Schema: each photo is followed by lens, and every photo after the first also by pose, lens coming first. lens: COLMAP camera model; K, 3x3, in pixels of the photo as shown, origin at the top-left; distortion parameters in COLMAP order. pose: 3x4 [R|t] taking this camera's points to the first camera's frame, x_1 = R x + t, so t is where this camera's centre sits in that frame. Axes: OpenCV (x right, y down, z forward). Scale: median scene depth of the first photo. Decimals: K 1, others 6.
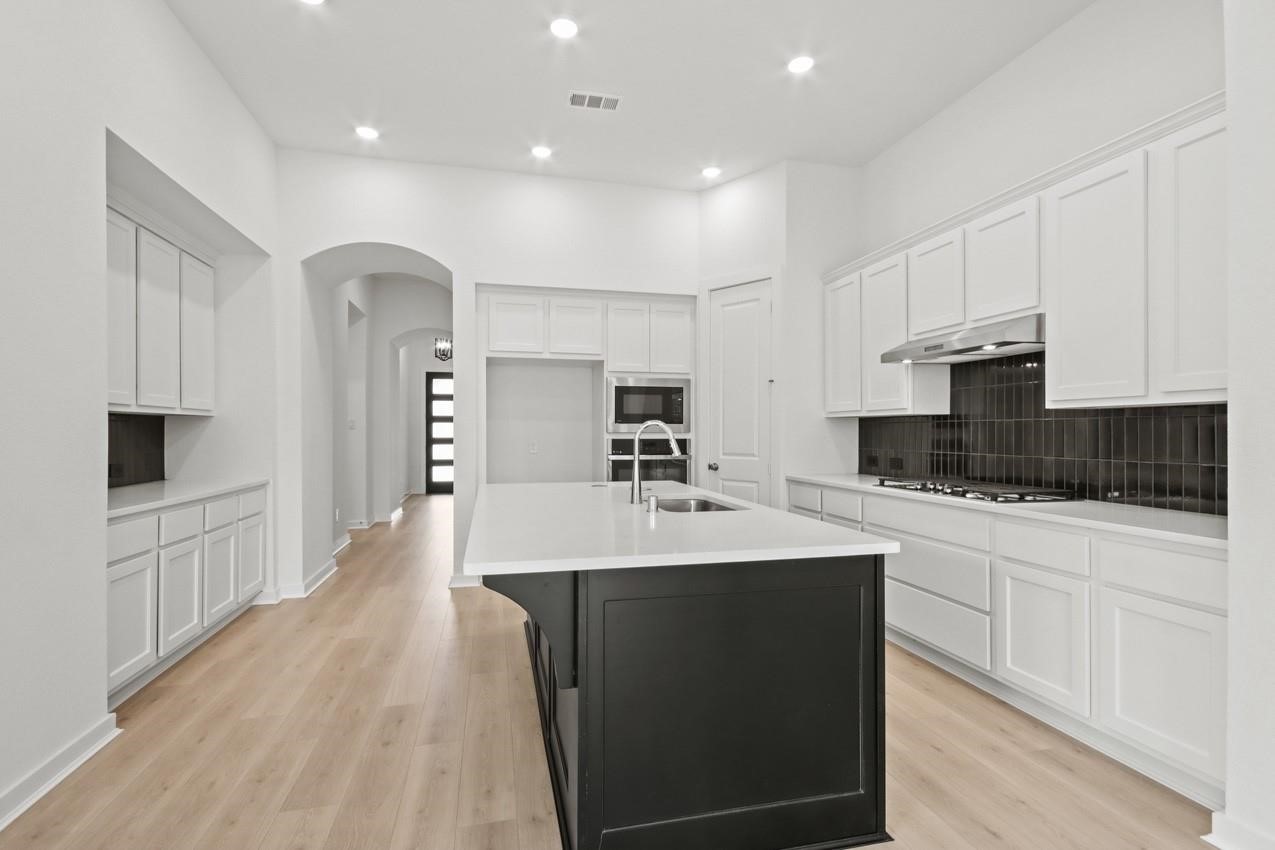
lens RADIAL K [[605.9, 0, 635.3], [0, 605.9, 426.9], [0, 0, 1]] dist [-0.031154, -0.000325]
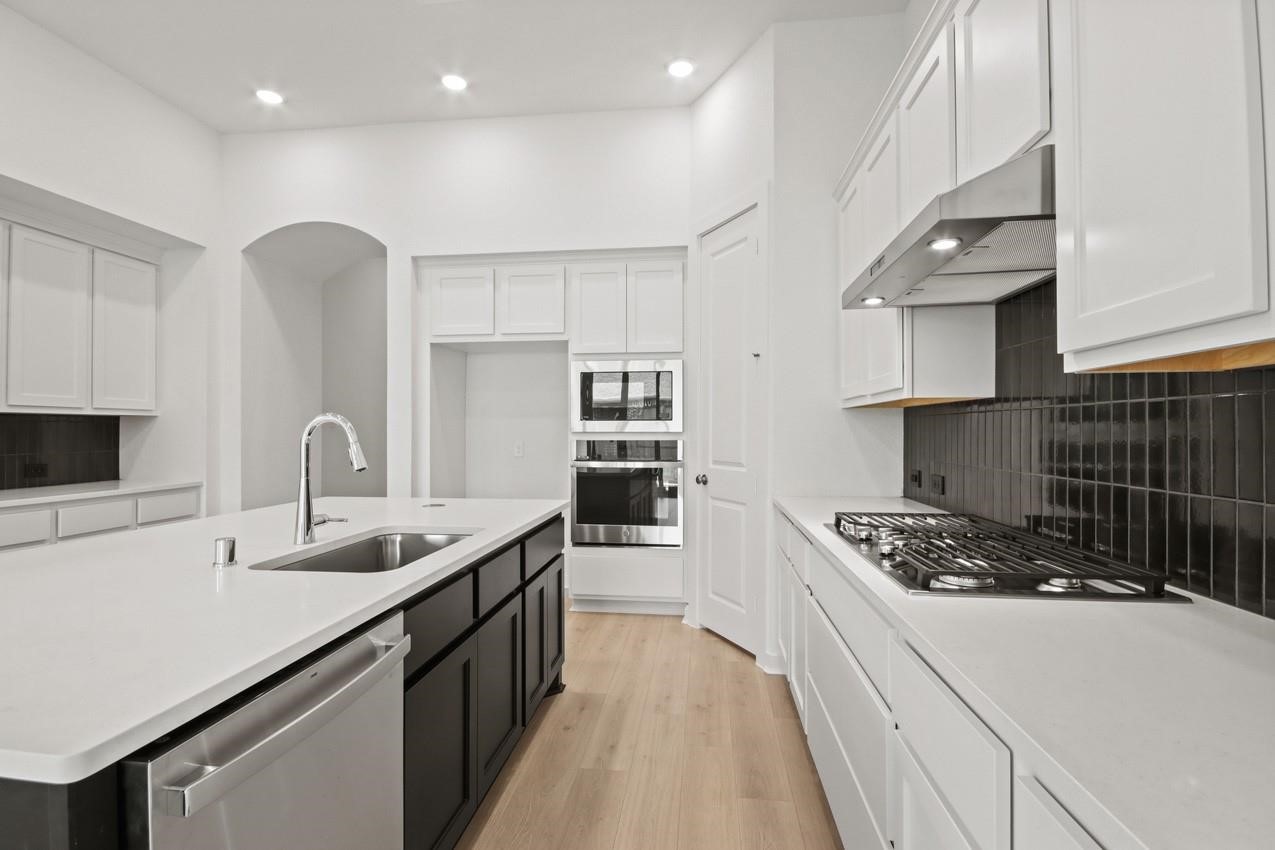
lens RADIAL K [[605.9, 0, 635.5], [0, 605.9, 429.7], [0, 0, 1]] dist [-0.031154, -0.000325]
pose [[0.936801, -0.002194, -0.349856, 0.324590], [0.005019, 0.999962, 0.007167, 0.001294], [0.349827, -0.008470, 0.936776, 0.310542]]
